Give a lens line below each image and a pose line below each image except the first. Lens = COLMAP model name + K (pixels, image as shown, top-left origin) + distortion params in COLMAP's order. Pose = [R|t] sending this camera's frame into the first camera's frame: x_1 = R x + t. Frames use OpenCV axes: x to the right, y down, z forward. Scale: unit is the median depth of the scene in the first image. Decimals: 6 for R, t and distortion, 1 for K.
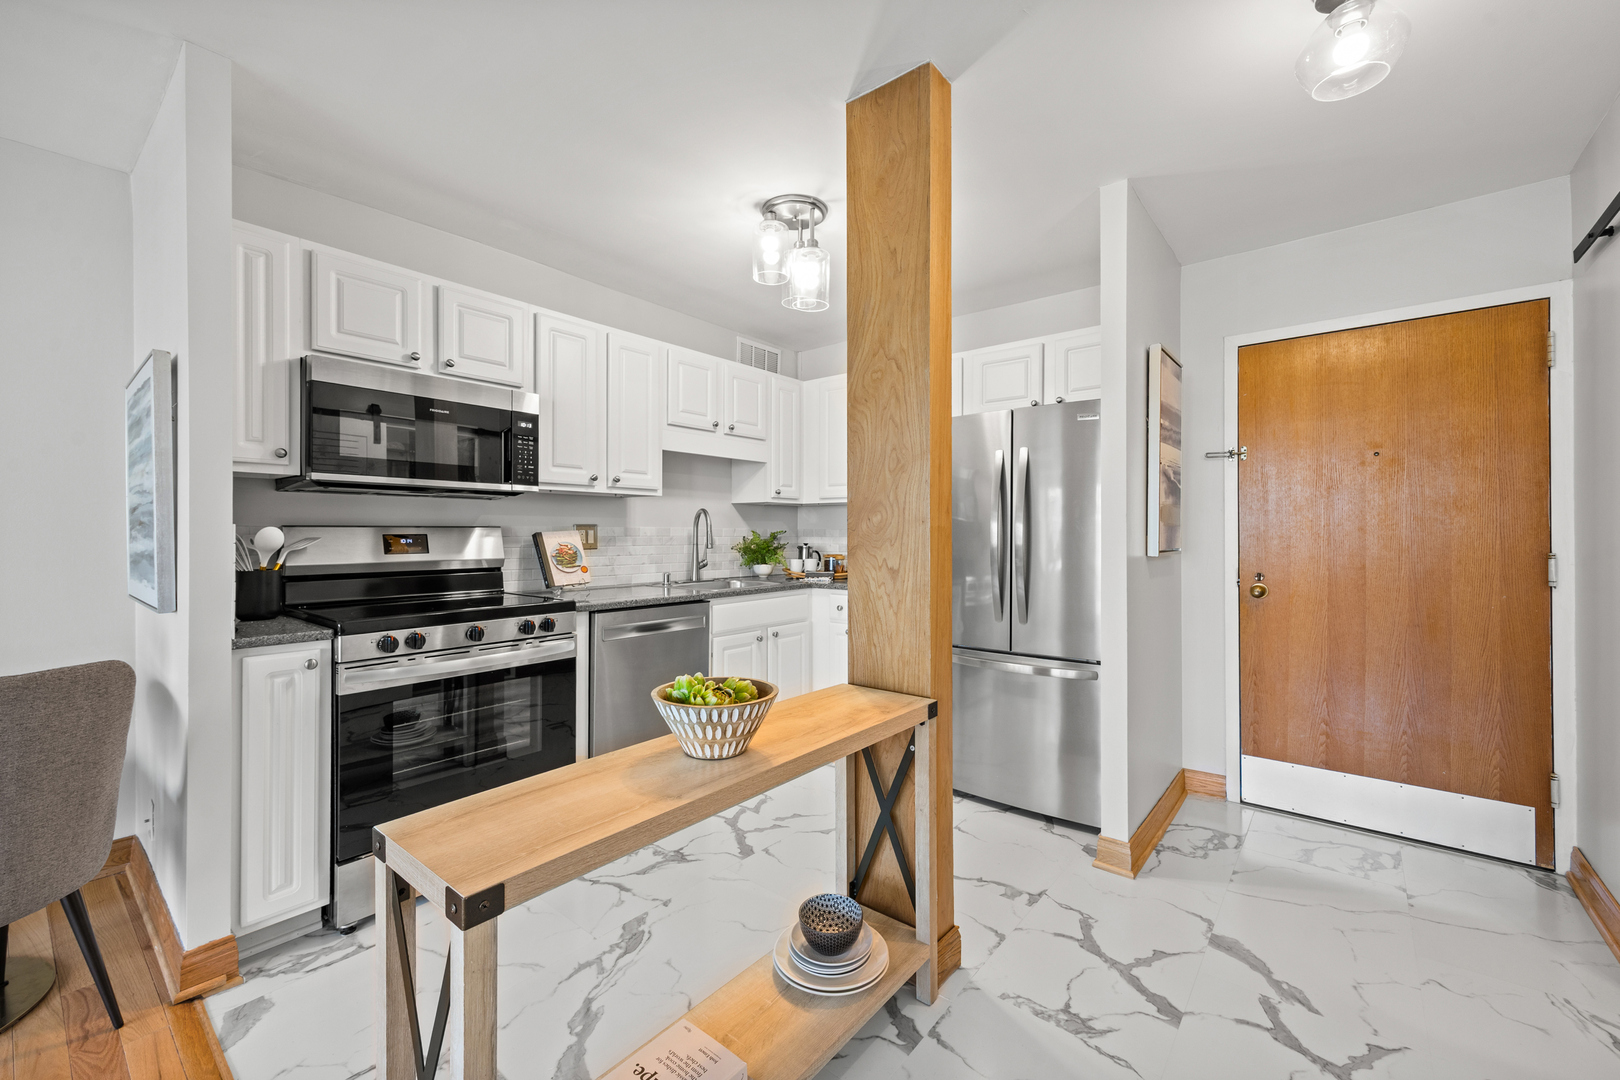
lens RADIAL K [[657.2, 0, 809.2], [0, 657.2, 531.7], [0, 0, 1]] dist [0.011952, -0.000124]
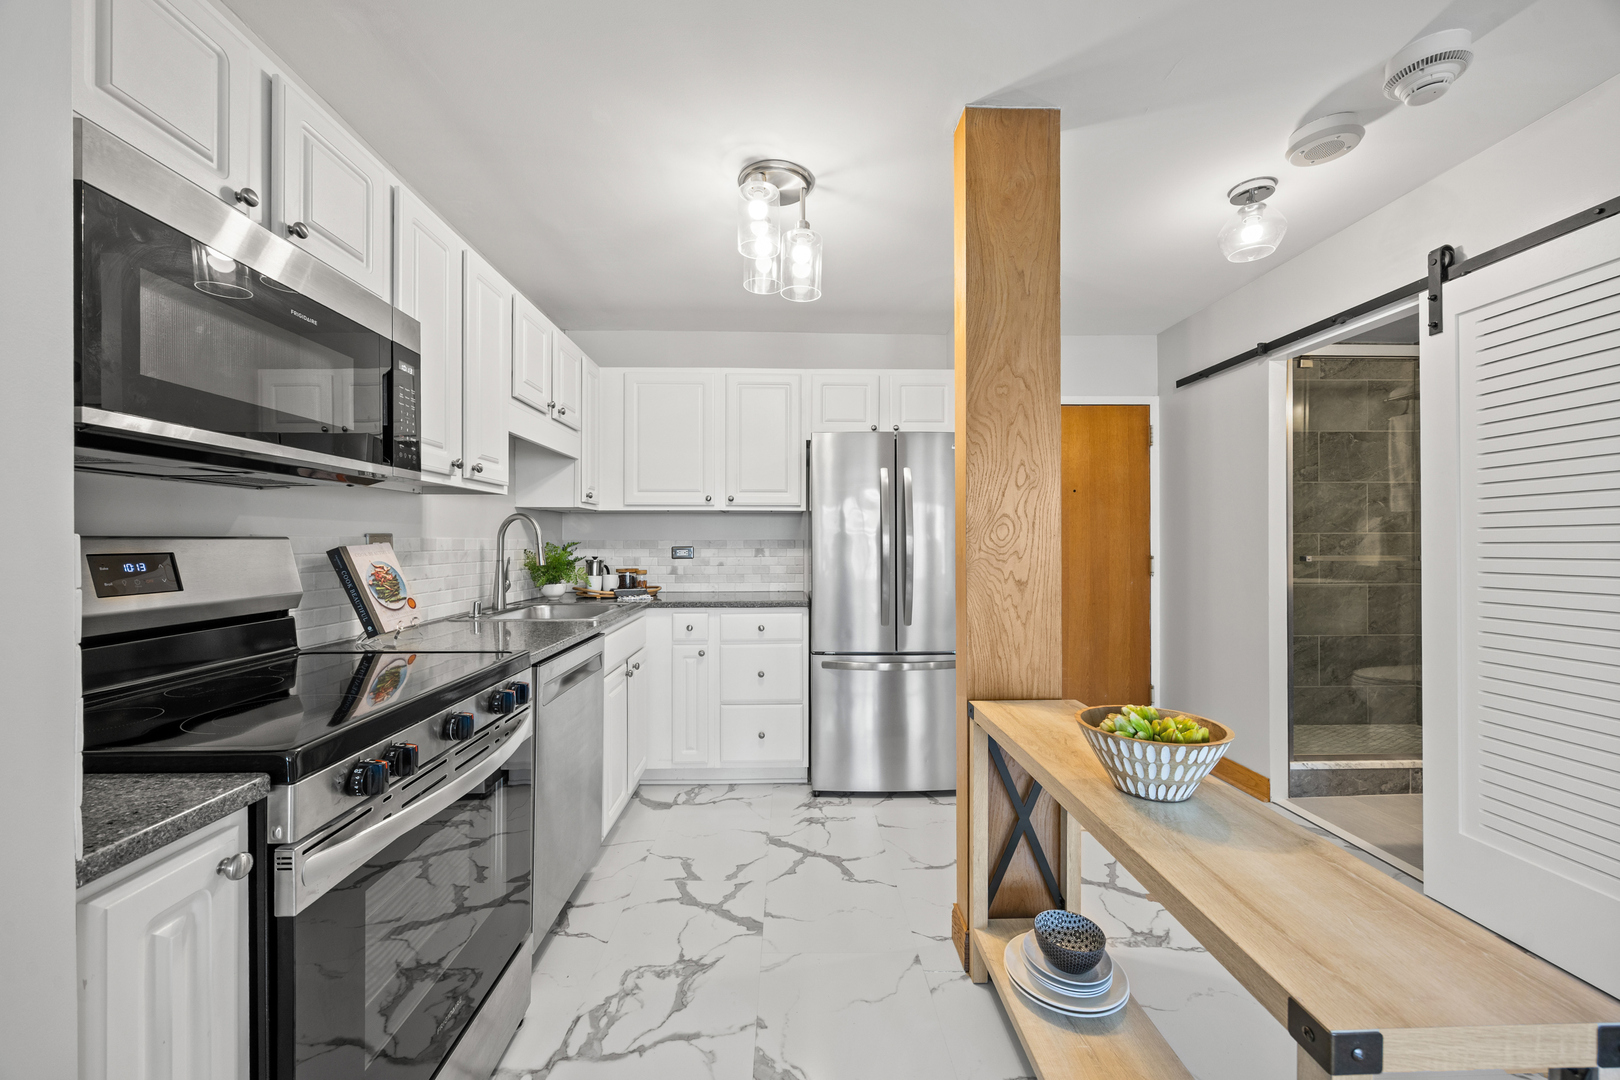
lens RADIAL K [[626.9, 0, 805.0], [0, 626.9, 541.0], [0, 0, 1]] dist [-0.000244, 0.000465]
pose [[0.757033, -0.001076, 0.653376, -0.531512], [0.000779, 0.999999, 0.000745, -0.004869], [-0.653377, -0.000055, 0.757033, 0.329541]]
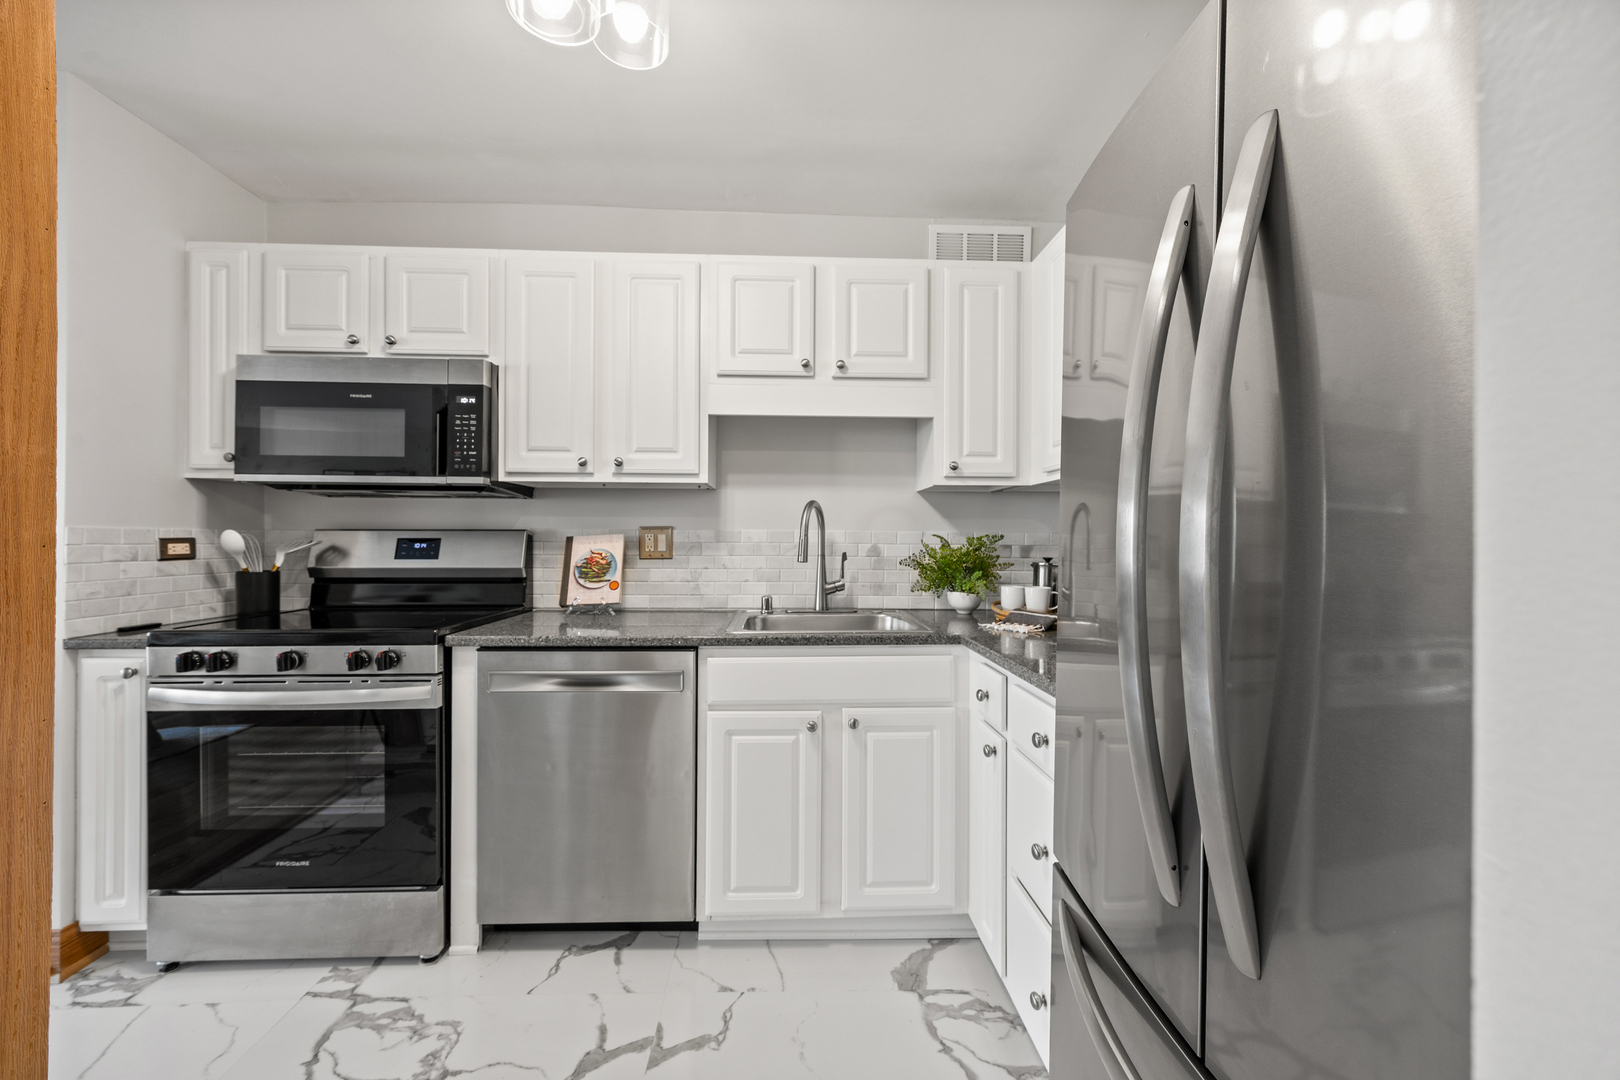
lens RADIAL K [[626.9, 0, 814.0], [0, 626.9, 537.8], [0, 0, 1]] dist [-0.000244, 0.000465]
pose [[0.665236, 0.000475, -0.746633, 0.410915], [-0.001980, 0.999997, -0.001128, 0.003207], [0.746631, 0.002228, 0.665235, 0.814661]]
